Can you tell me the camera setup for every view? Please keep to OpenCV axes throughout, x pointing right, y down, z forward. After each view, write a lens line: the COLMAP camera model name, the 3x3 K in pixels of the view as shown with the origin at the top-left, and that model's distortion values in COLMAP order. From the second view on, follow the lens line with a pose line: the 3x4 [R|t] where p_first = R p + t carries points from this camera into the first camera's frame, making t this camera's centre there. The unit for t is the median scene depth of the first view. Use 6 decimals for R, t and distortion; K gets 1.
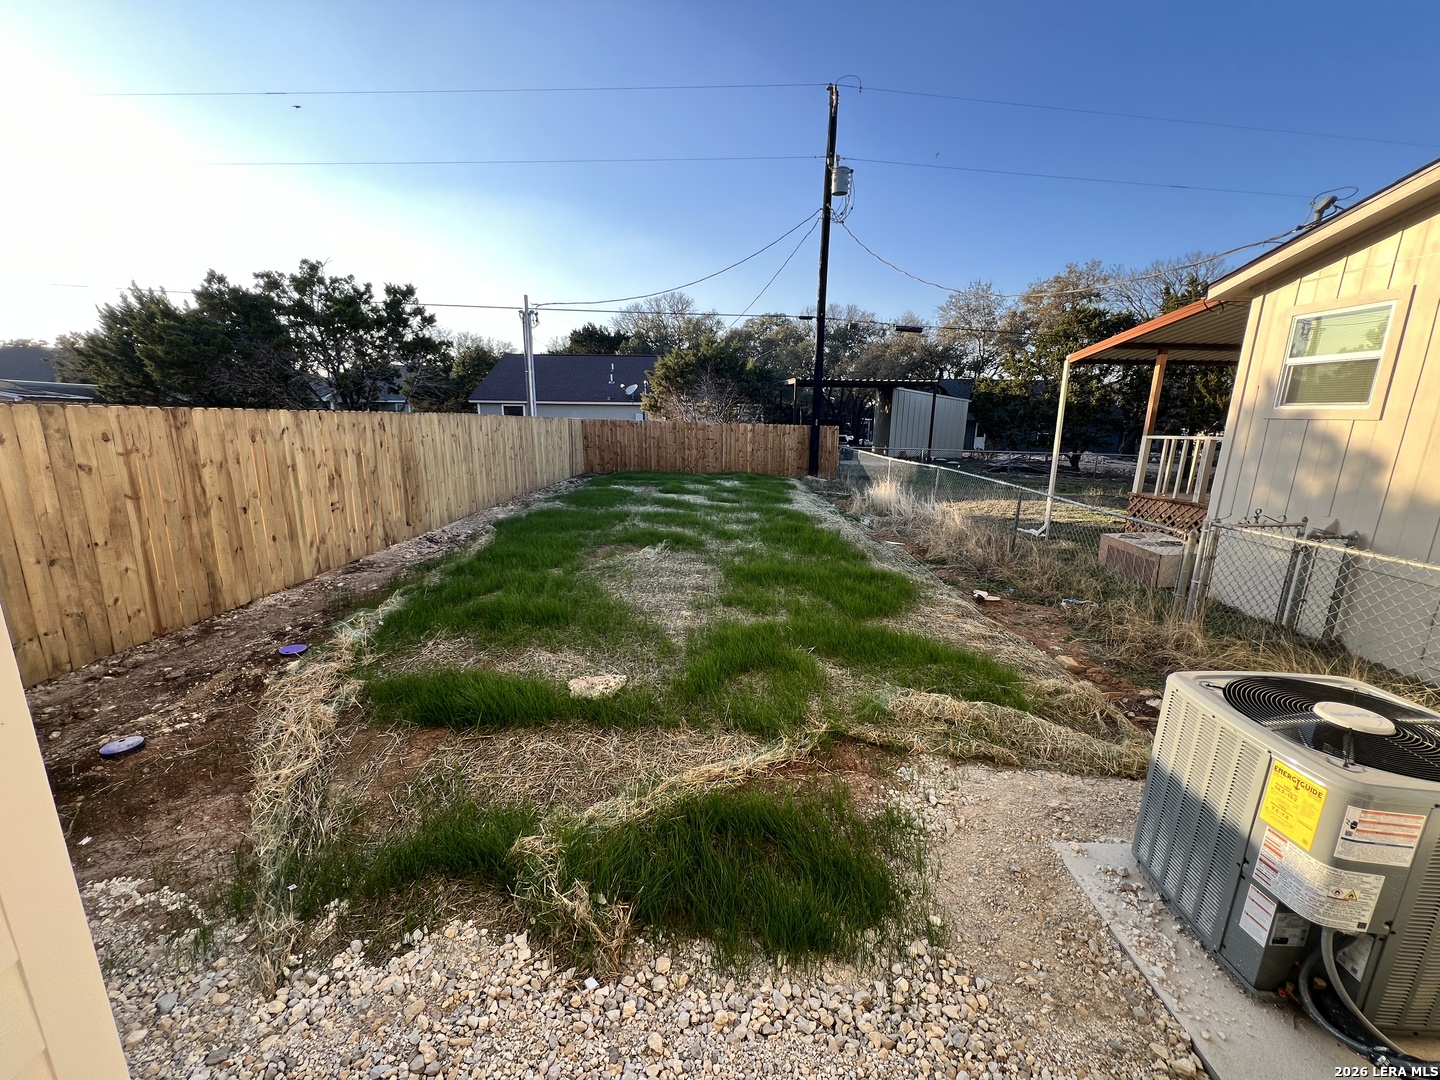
lens RADIAL K [[578.6, 0, 722.2], [0, 578.6, 543.3], [0, 0, 1]] dist [-0.000909, 0.000348]
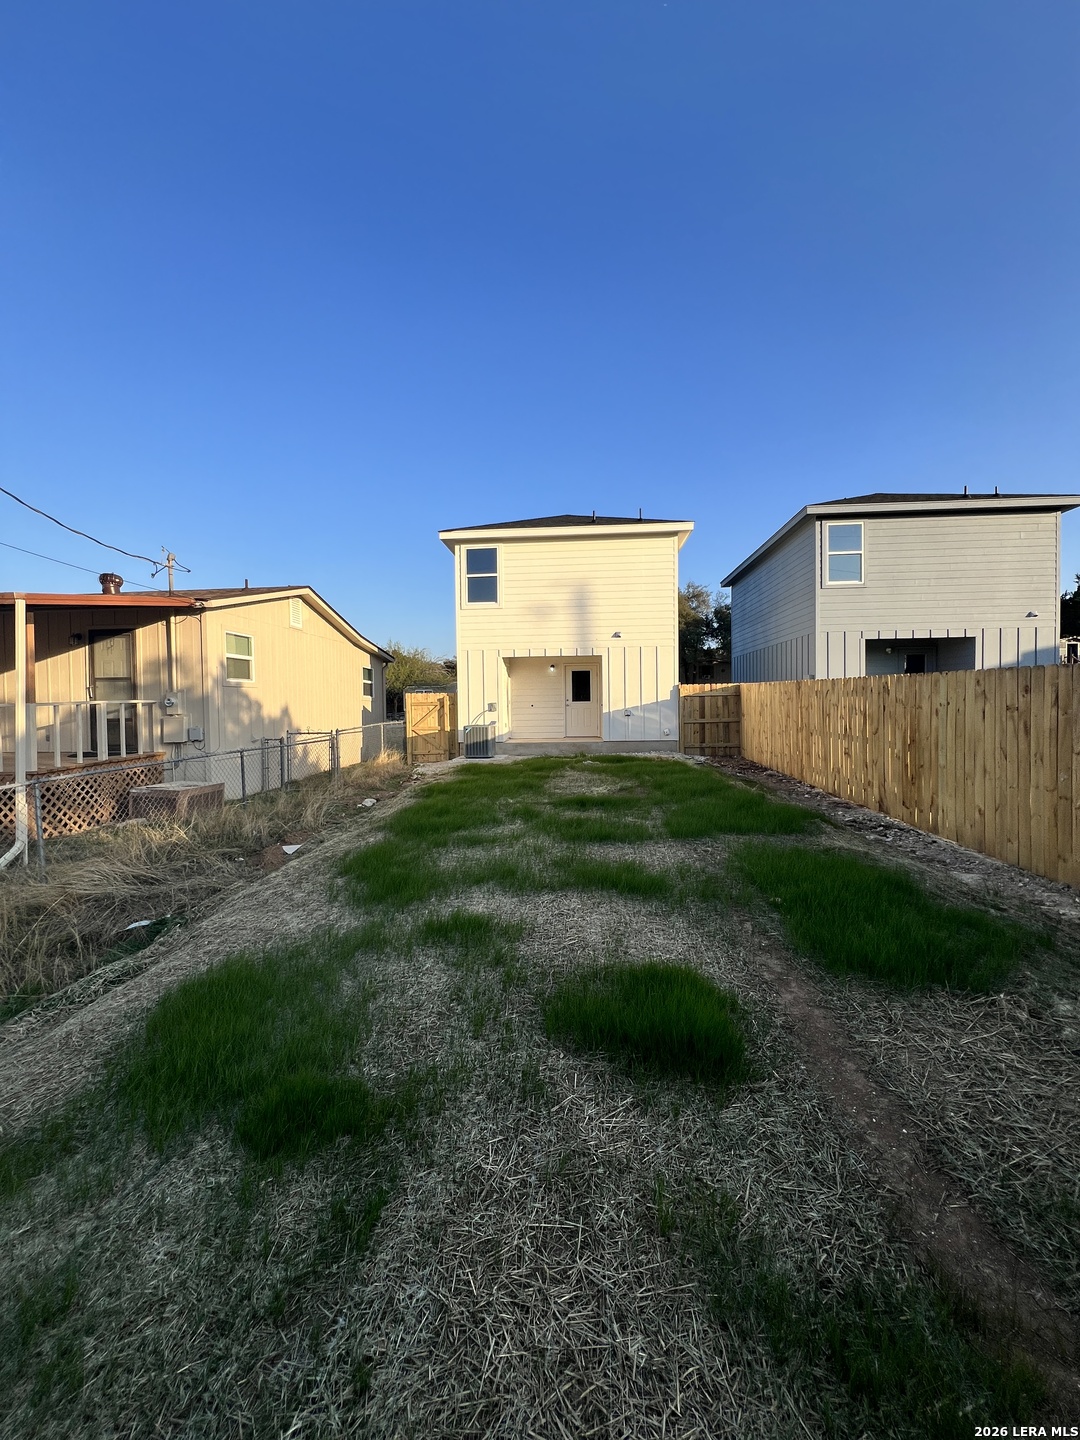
lens RADIAL K [[566.6, 0, 540.0], [0, 566.6, 720.0], [0, 0, 1]] dist [-0.000162, -0.000003]
pose [[-0.998926, -0.005888, 0.045960, -0.102412], [0.005222, 0.971269, 0.237925, -0.565681], [-0.046041, 0.237909, -0.970196, 2.899762]]
